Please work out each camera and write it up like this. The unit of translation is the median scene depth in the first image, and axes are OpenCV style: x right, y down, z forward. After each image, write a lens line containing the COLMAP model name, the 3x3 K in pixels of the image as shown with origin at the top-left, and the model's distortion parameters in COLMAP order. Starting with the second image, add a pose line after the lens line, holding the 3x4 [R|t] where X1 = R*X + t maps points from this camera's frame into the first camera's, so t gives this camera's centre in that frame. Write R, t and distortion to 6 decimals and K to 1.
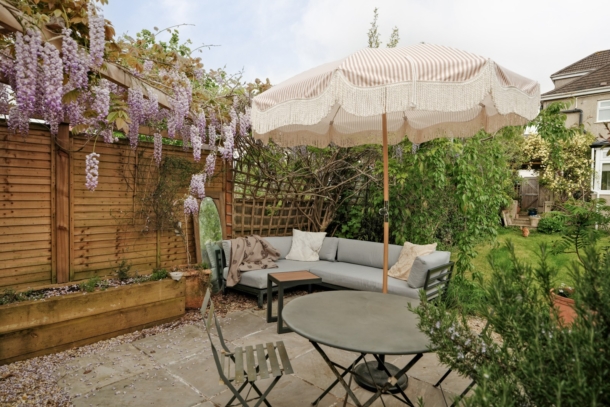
lens RADIAL K [[343.3, 0, 305.0], [0, 343.3, 203.5], [0, 0, 1]] dist [0.002817, 0.001108]
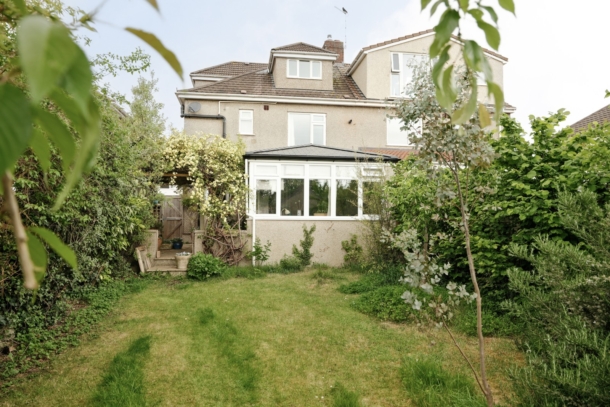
lens RADIAL K [[343.3, 0, 305.0], [0, 343.3, 203.5], [0, 0, 1]] dist [0.002817, 0.001108]
pose [[0.572182, 0.001138, 0.820126, 0.260846], [0.044588, 0.998477, -0.032494, -0.028742], [-0.818914, 0.055160, 0.571260, 0.424340]]
